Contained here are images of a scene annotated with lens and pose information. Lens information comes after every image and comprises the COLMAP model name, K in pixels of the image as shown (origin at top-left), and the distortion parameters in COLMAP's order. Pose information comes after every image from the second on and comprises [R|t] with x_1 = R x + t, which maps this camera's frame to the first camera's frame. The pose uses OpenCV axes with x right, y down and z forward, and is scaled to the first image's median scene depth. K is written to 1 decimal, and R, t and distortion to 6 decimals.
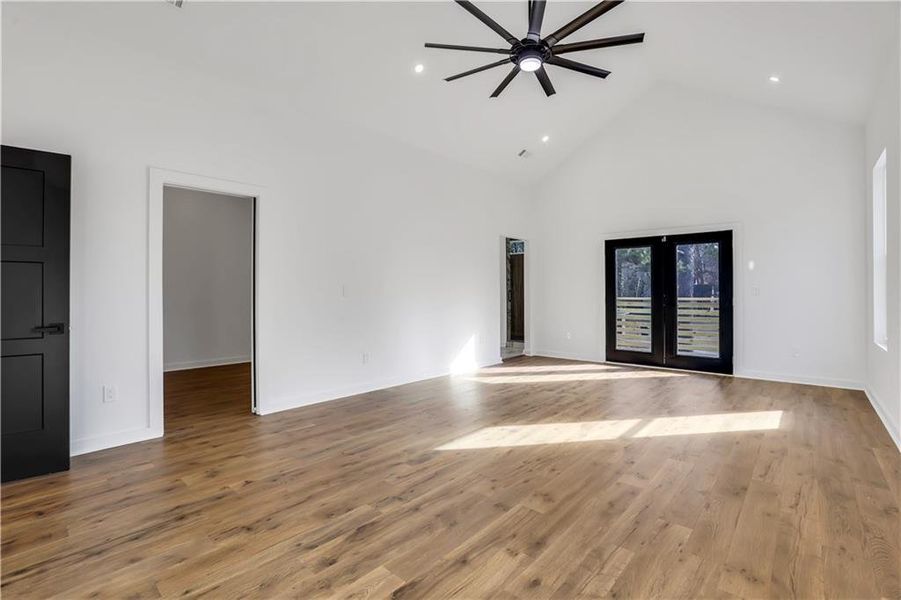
lens RADIAL K [[426.0, 0, 446.8], [0, 426.0, 296.8], [0, 0, 1]] dist [-0.033496, 0.007247]
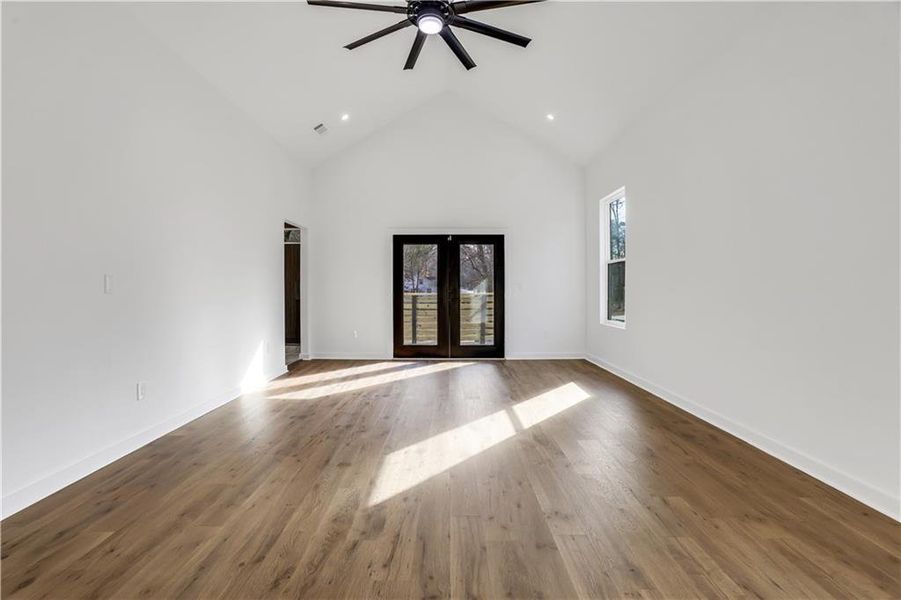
lens RADIAL K [[426.0, 0, 463.6], [0, 426.0, 287.4], [0, 0, 1]] dist [-0.033496, 0.007247]
pose [[0.737392, 0.005931, 0.675439, -0.203215], [0.004280, 0.999900, -0.013452, 0.003456], [-0.675451, 0.012811, 0.737294, 0.191130]]
